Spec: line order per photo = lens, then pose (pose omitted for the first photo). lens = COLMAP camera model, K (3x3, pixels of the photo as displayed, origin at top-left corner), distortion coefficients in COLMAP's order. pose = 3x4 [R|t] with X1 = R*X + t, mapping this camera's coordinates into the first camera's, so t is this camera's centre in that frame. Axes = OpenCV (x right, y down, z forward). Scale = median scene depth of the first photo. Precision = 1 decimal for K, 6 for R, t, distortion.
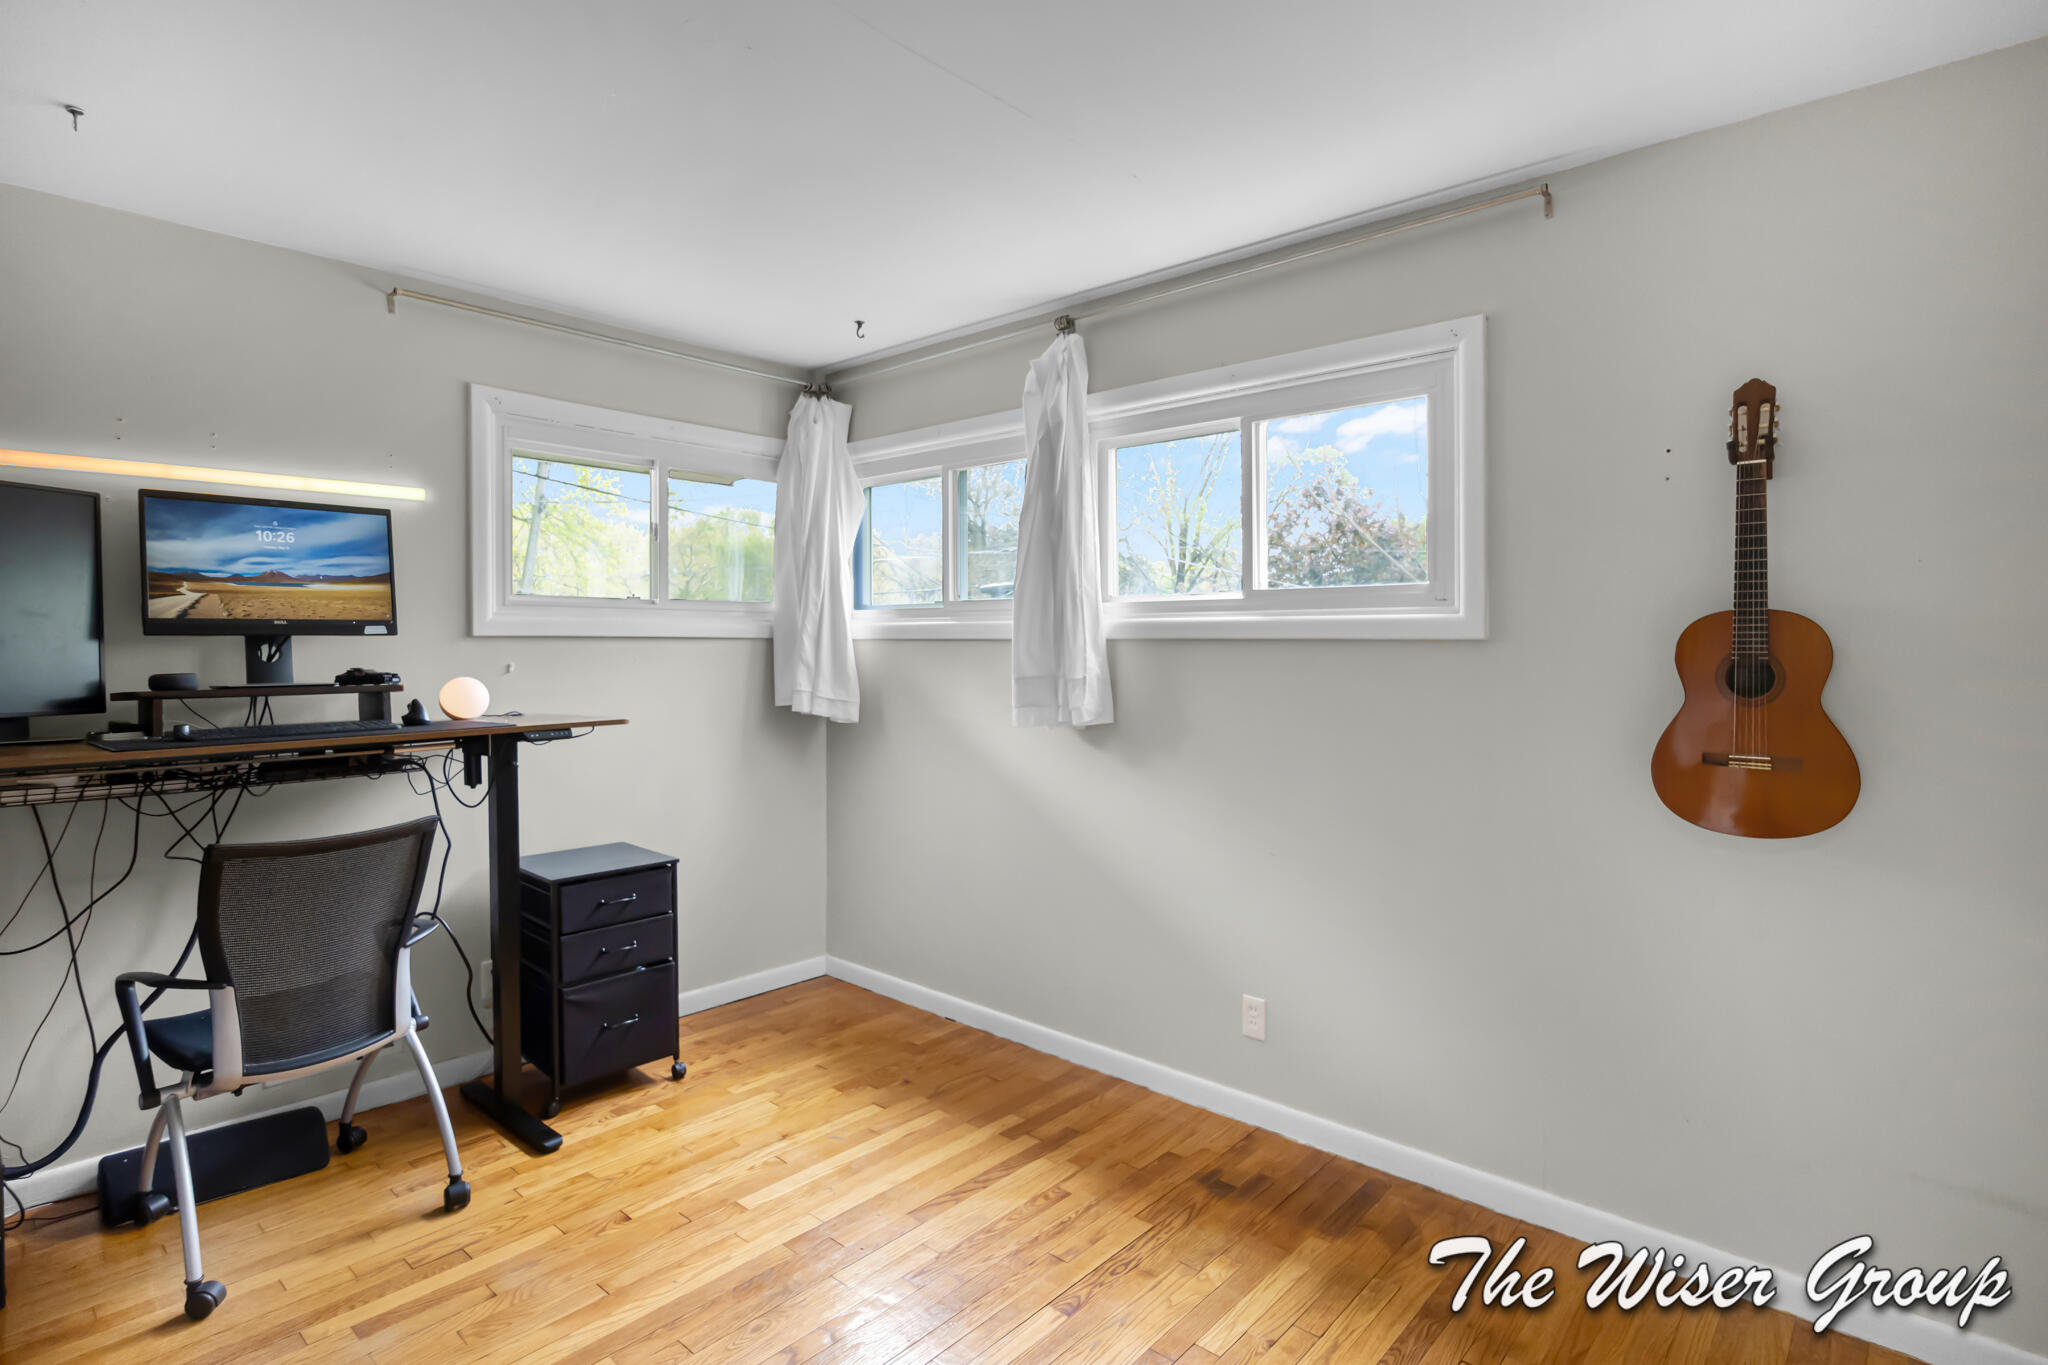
lens RADIAL K [[1028.5, 0, 1041.0], [0, 1028.5, 661.0], [0, 0, 1]] dist [-0.006636, 0.000553]
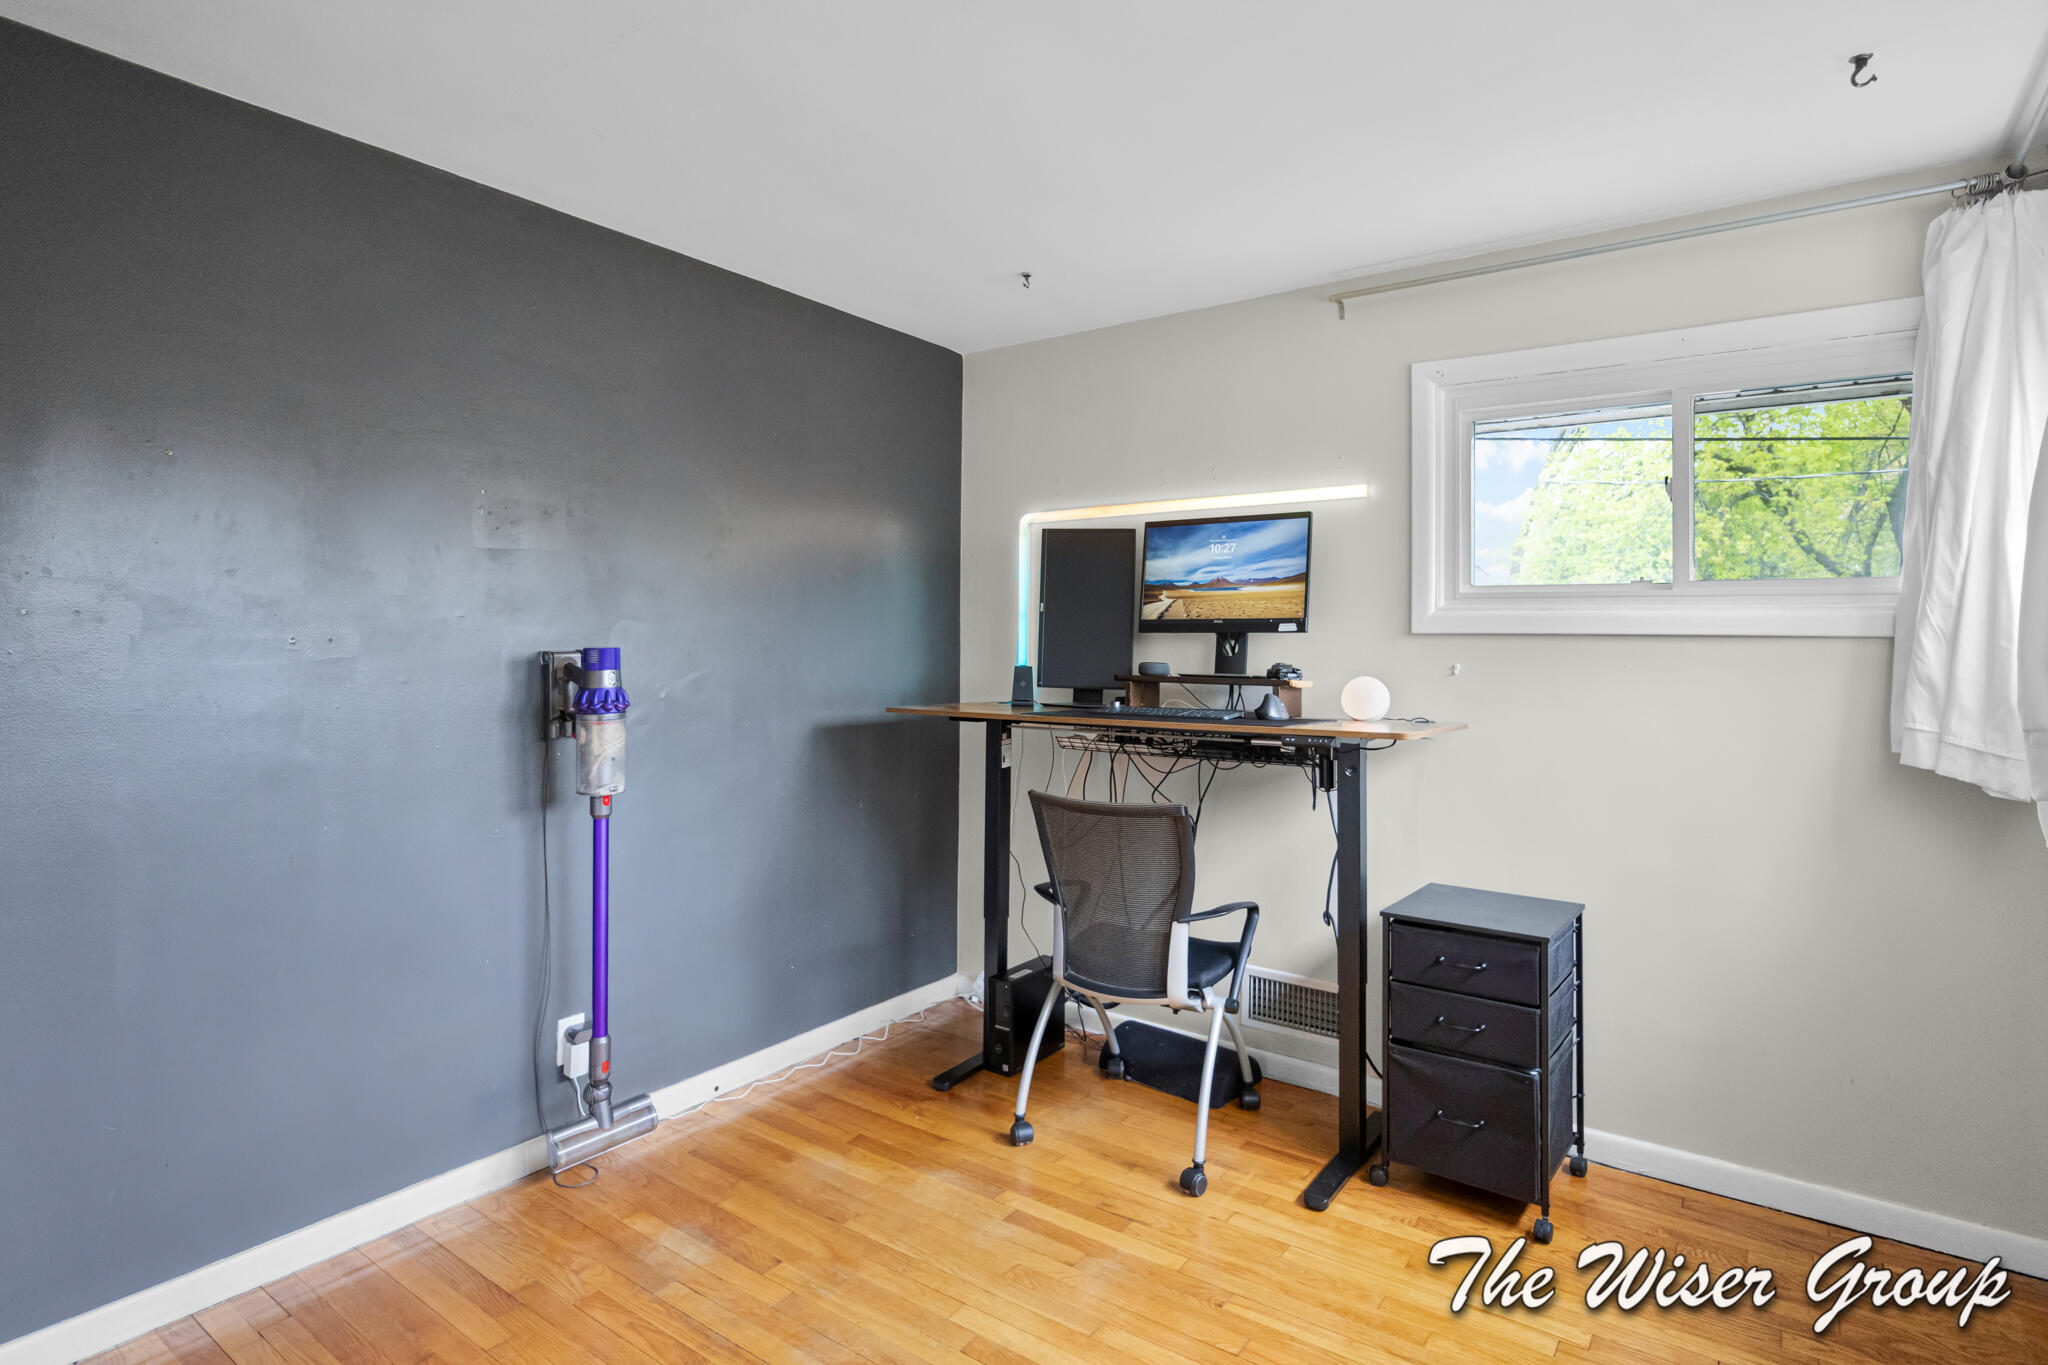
lens RADIAL K [[1049.6, 0, 1038.0], [0, 1049.6, 632.4], [0, 0, 1]] dist [-0.005632, -0.000854]
pose [[0.112156, -0.010372, -0.993636, 0.407207], [-0.030818, 0.999428, -0.013911, -0.002401], [0.993213, 0.032182, 0.111772, 0.647759]]
